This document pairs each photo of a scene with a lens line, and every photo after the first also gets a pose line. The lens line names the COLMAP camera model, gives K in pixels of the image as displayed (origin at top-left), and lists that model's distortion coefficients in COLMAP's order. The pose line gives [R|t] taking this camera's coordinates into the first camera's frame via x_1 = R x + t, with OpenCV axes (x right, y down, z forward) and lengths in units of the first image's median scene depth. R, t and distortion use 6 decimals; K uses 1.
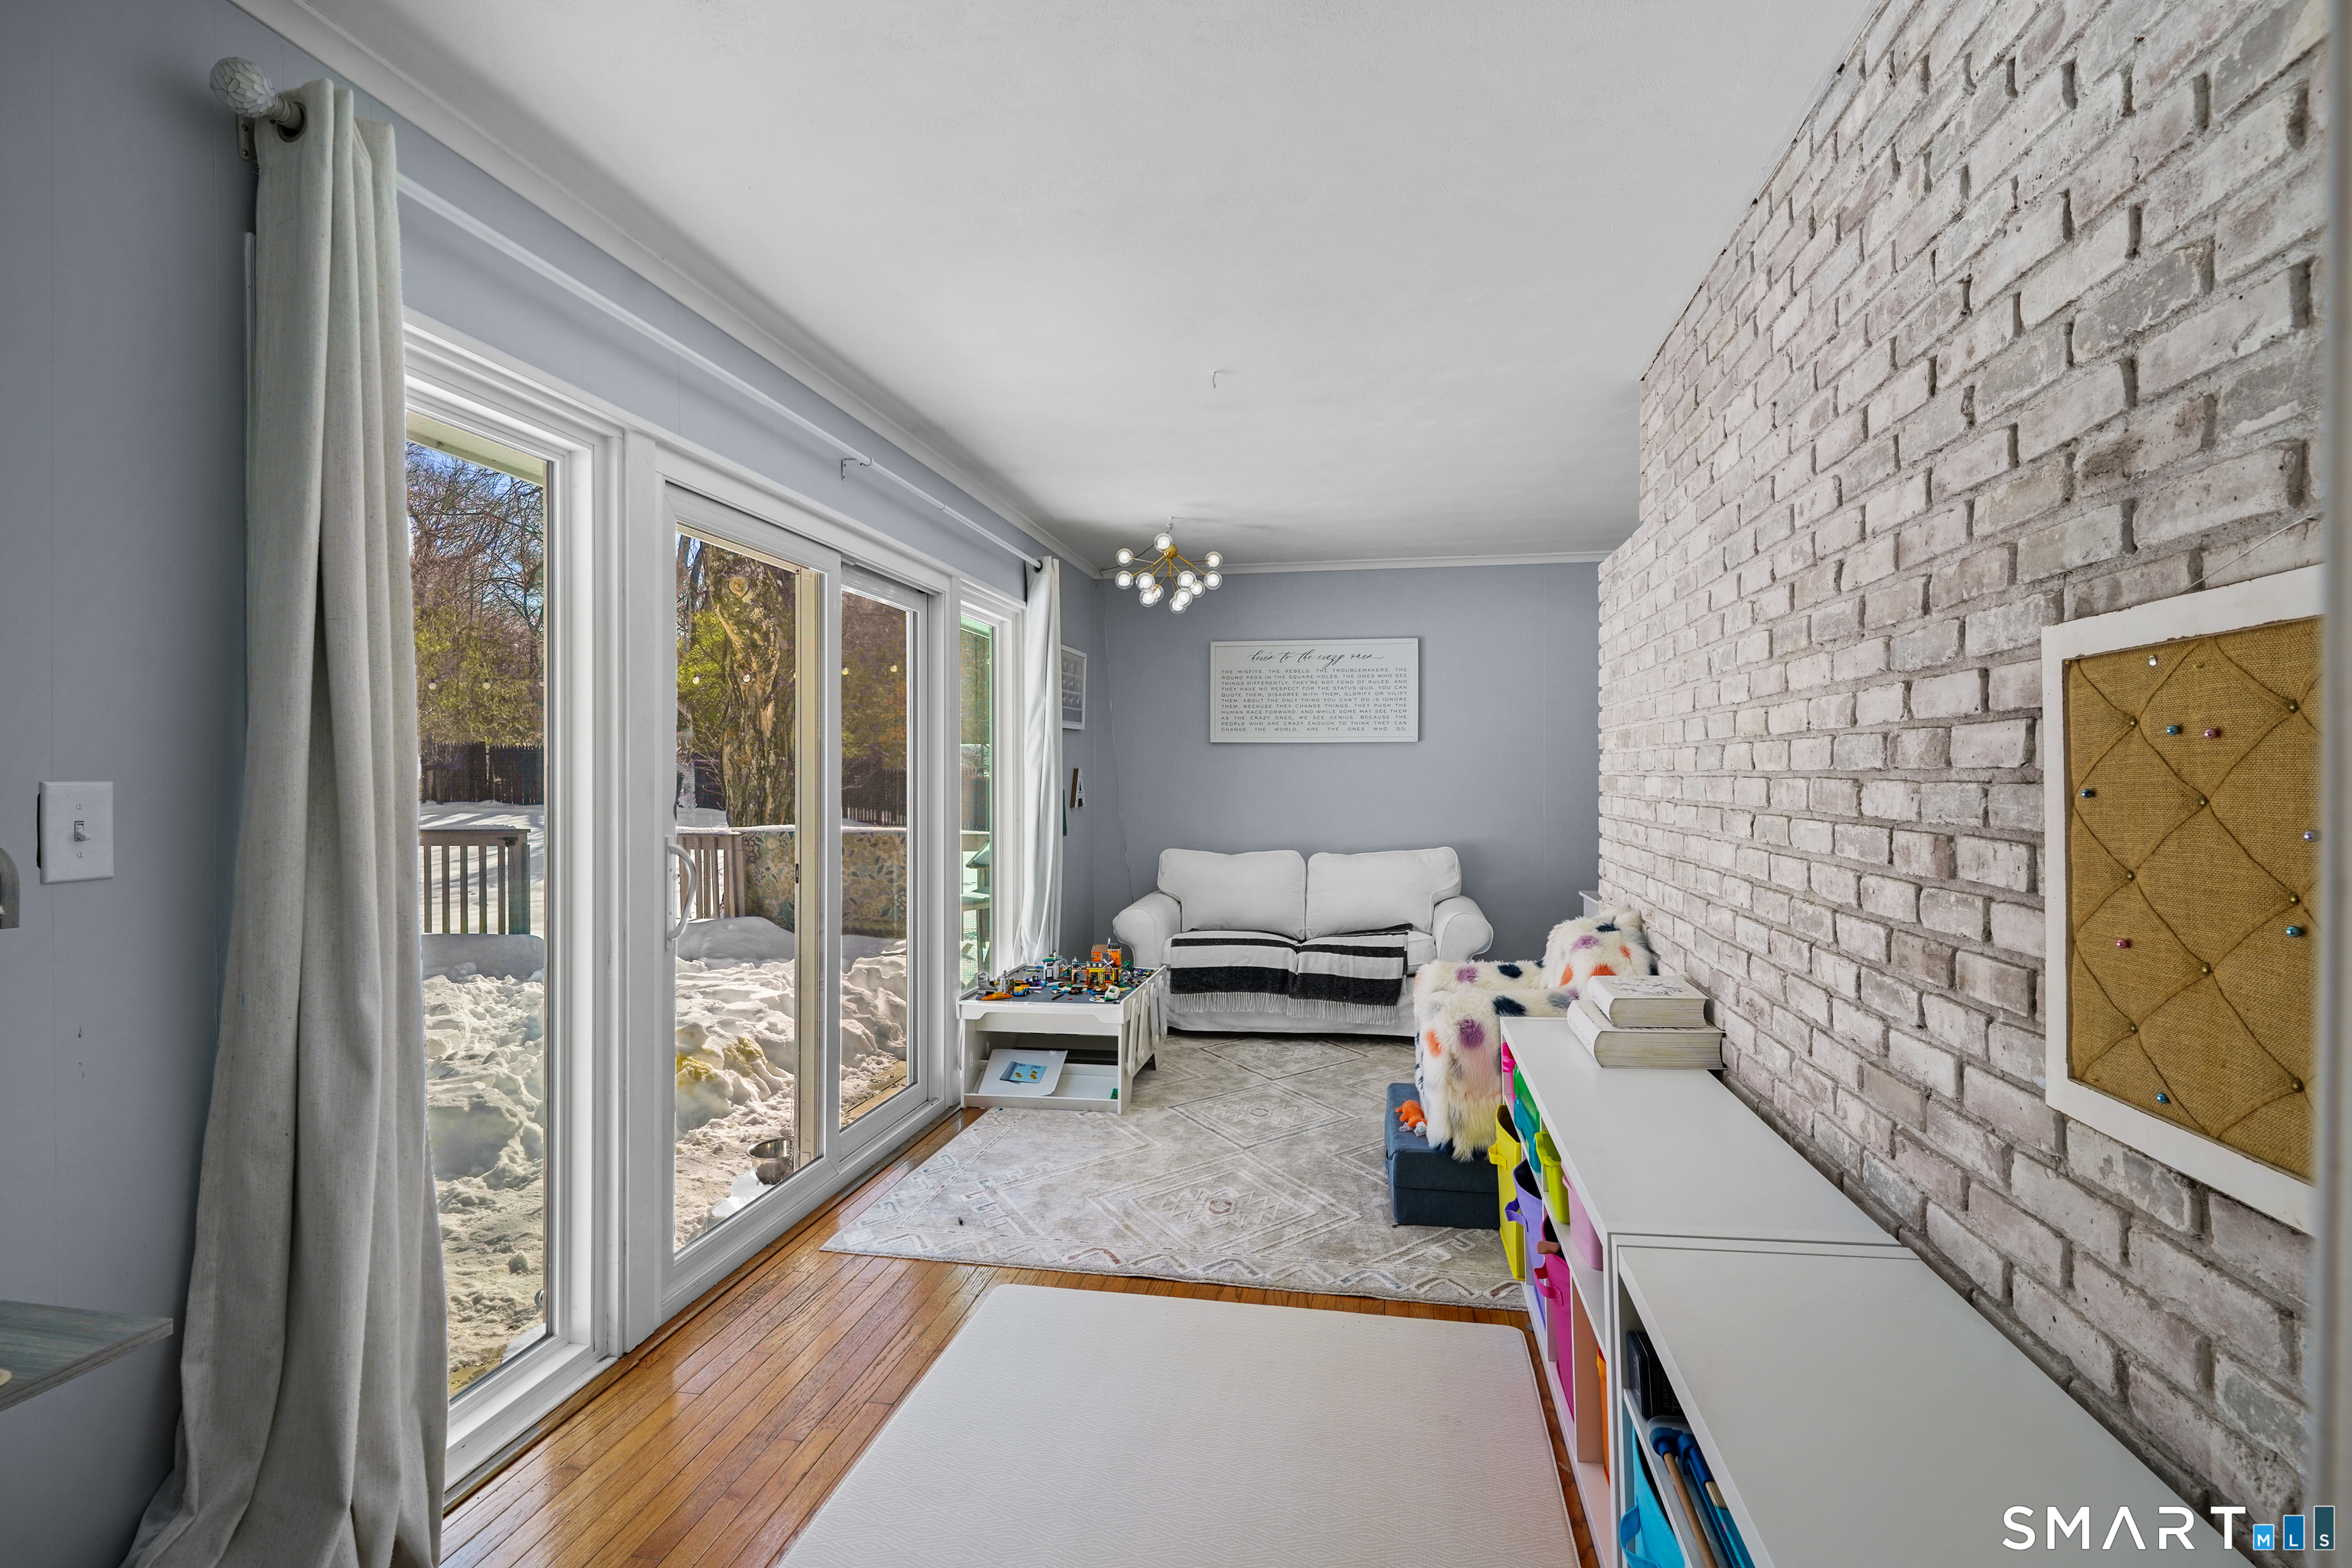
lens RADIAL K [[1147.9, 0, 1176.6], [0, 1147.9, 775.5], [0, 0, 1]] dist [0.000430, -0.000318]
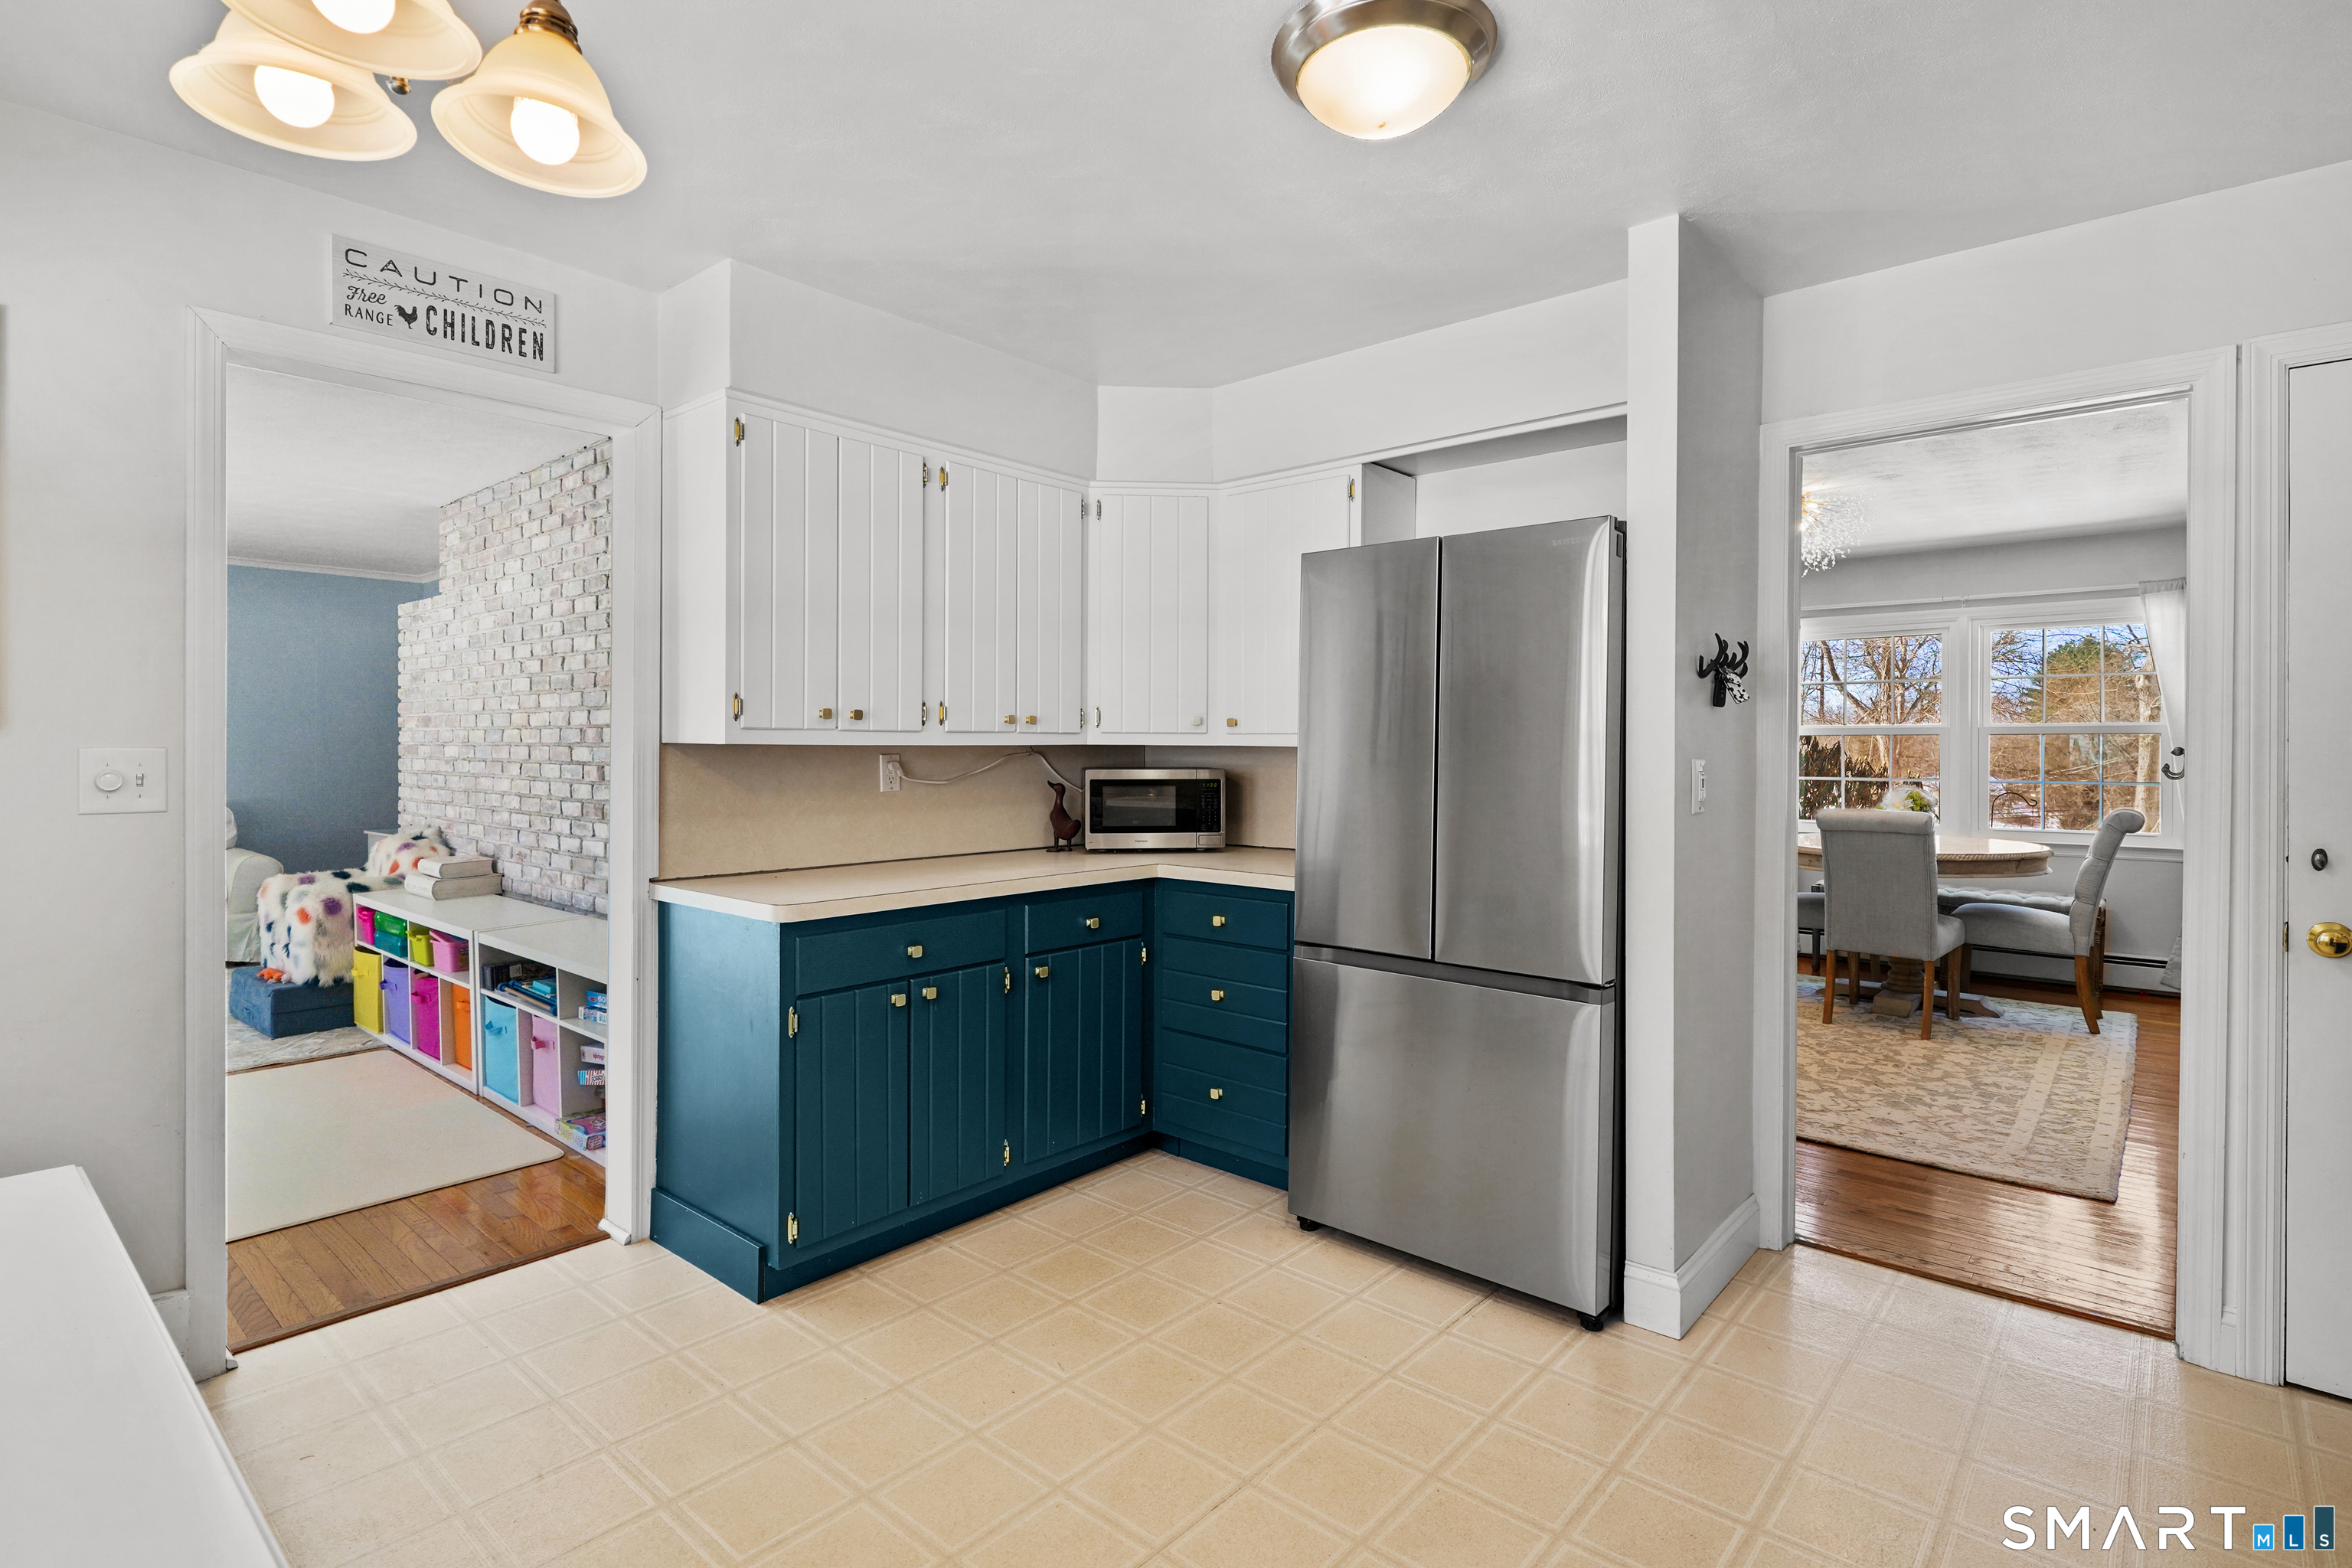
lens RADIAL K [[1147.9, 0, 1182.1], [0, 1147.9, 747.2], [0, 0, 1]] dist [0.000430, -0.000318]
pose [[0.510797, -0.000774, 0.859701, -0.612982], [-0.000705, 0.999999, 0.001319, 0.000516], [-0.859701, -0.001280, 0.510796, -0.995519]]
